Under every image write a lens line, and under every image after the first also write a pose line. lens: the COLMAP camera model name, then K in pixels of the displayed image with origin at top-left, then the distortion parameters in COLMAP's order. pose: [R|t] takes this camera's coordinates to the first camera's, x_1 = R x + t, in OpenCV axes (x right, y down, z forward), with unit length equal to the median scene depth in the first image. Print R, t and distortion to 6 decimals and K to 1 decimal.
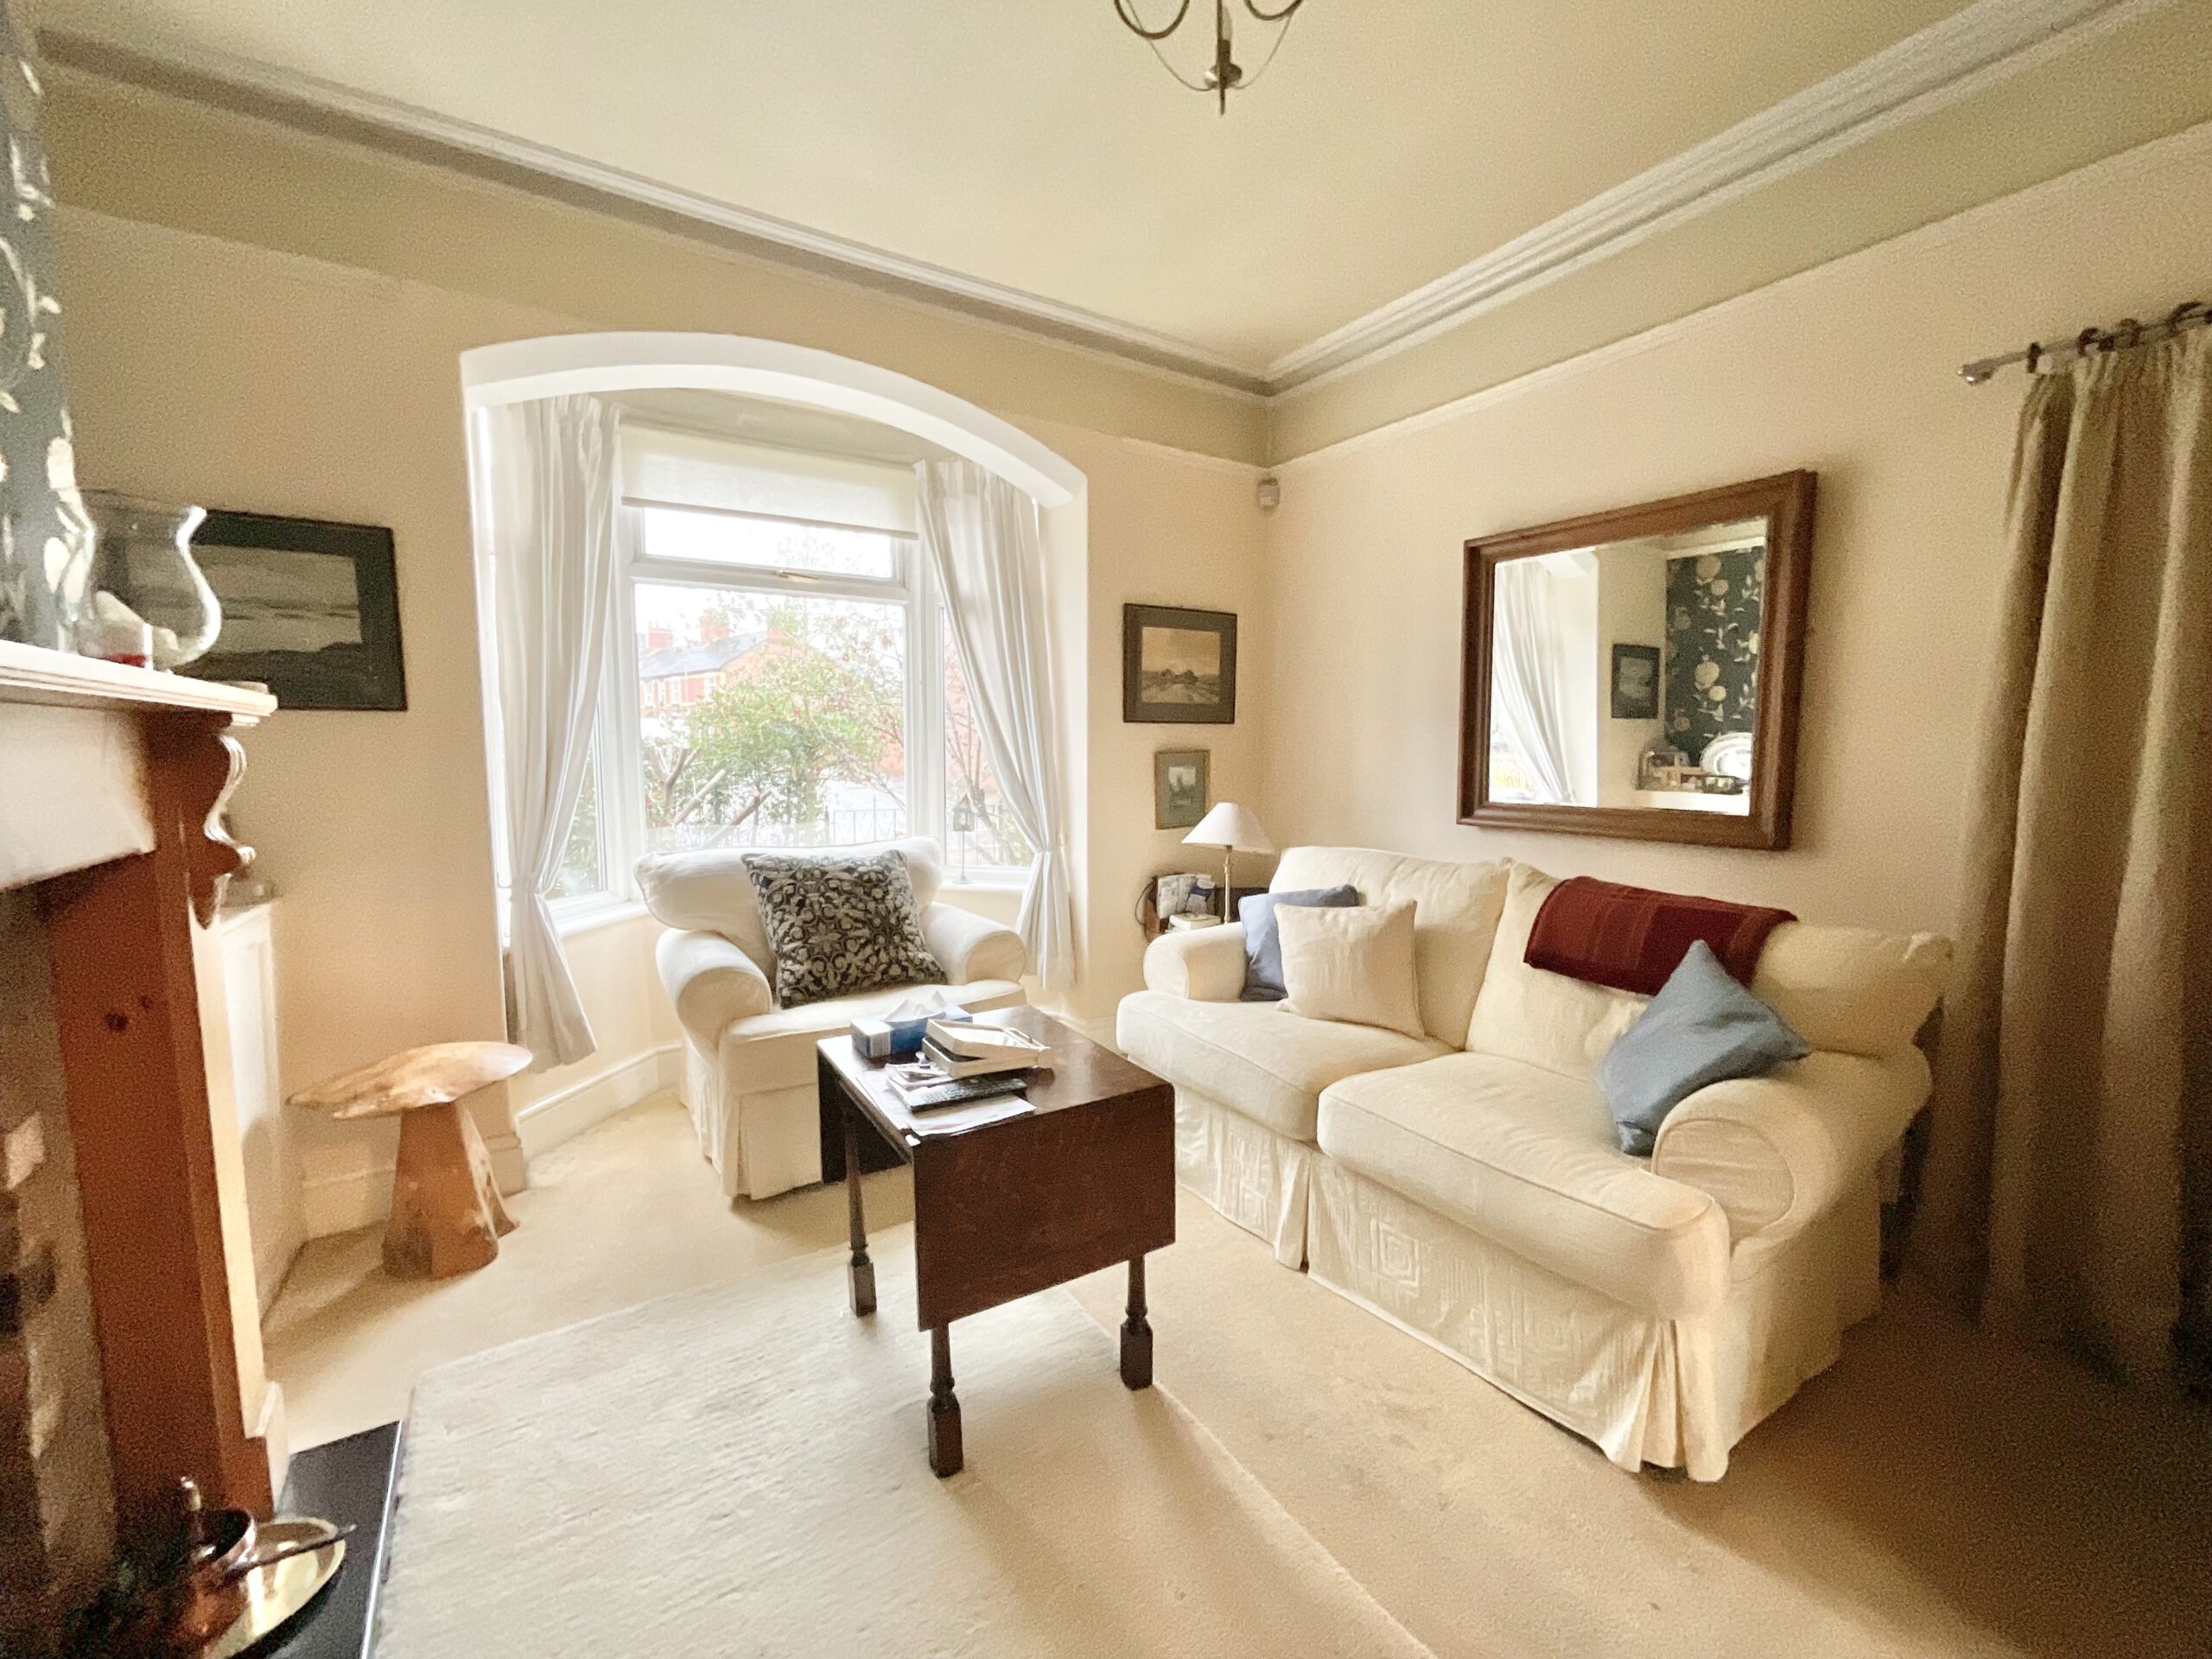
lens RADIAL K [[880.8, 0, 1089.8], [0, 880.8, 829.4], [0, 0, 1]] dist [0.000290, 0.000127]
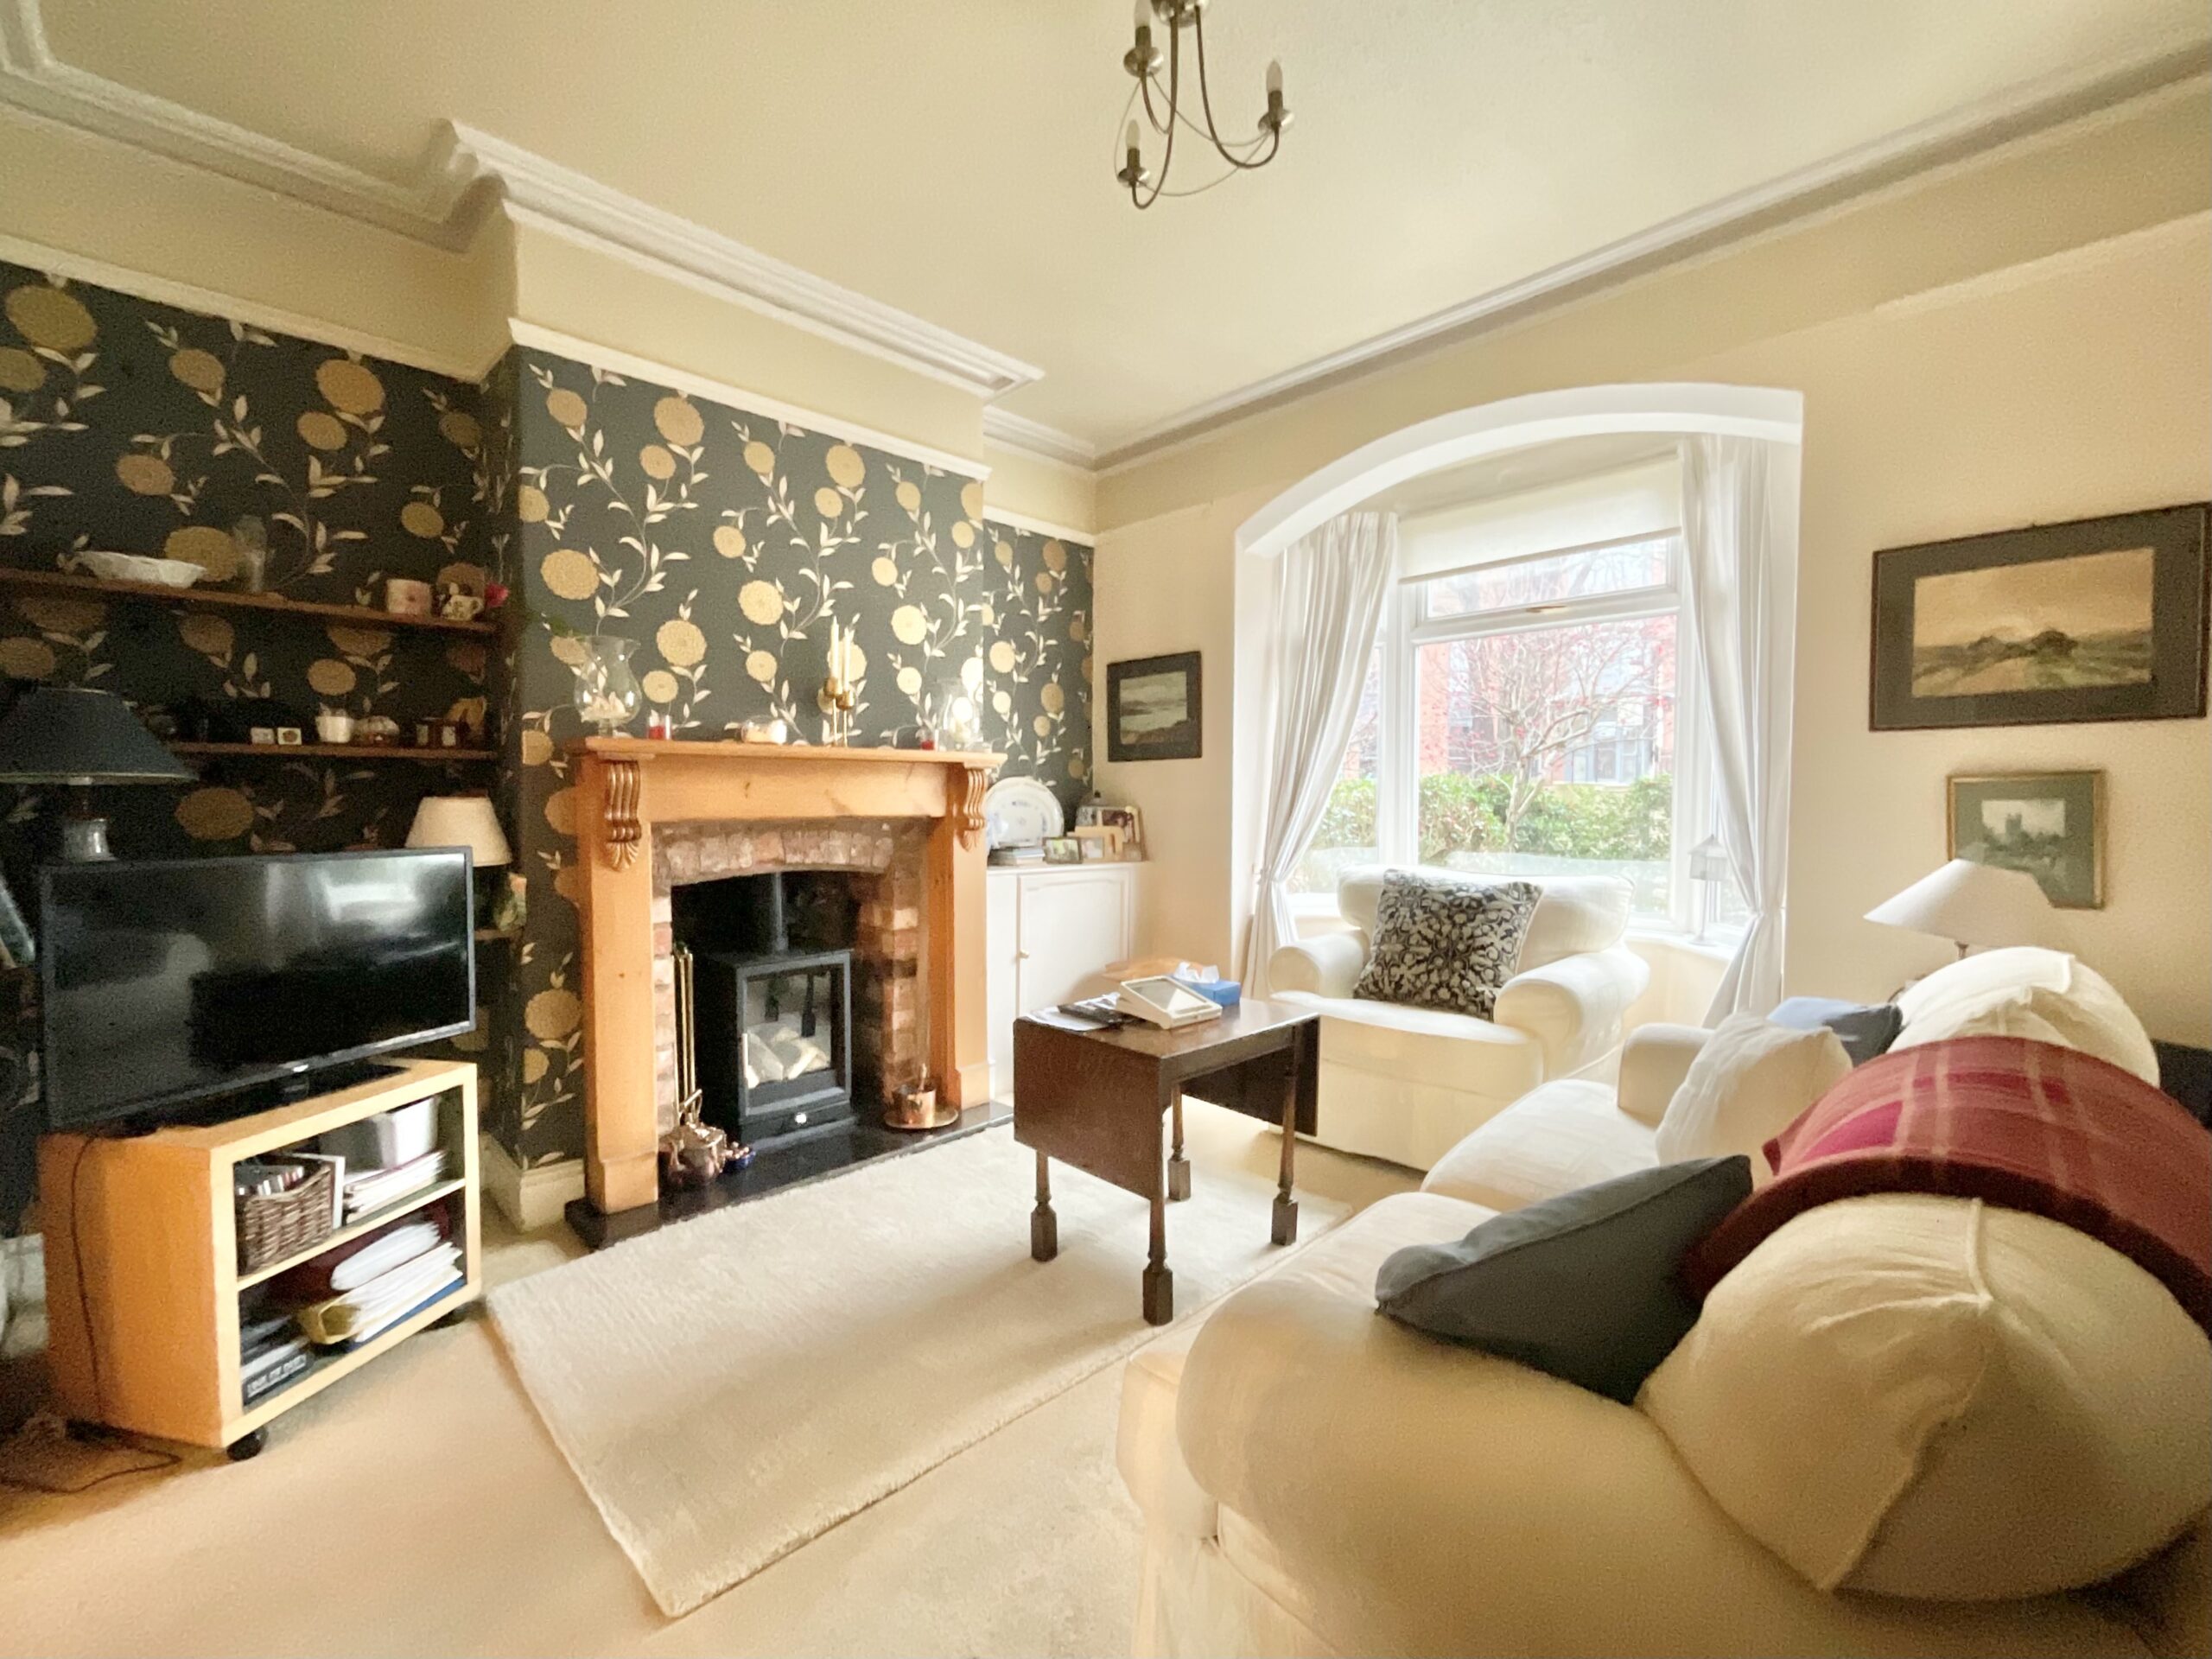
lens RADIAL K [[880.8, 0, 1089.8], [0, 880.8, 829.4], [0, 0, 1]] dist [0.000290, 0.000127]
pose [[0.234650, 0.038691, -0.971310, 0.620783], [-0.090882, 0.995704, 0.017708, -0.008670], [0.967822, 0.084119, 0.237159, 0.327480]]
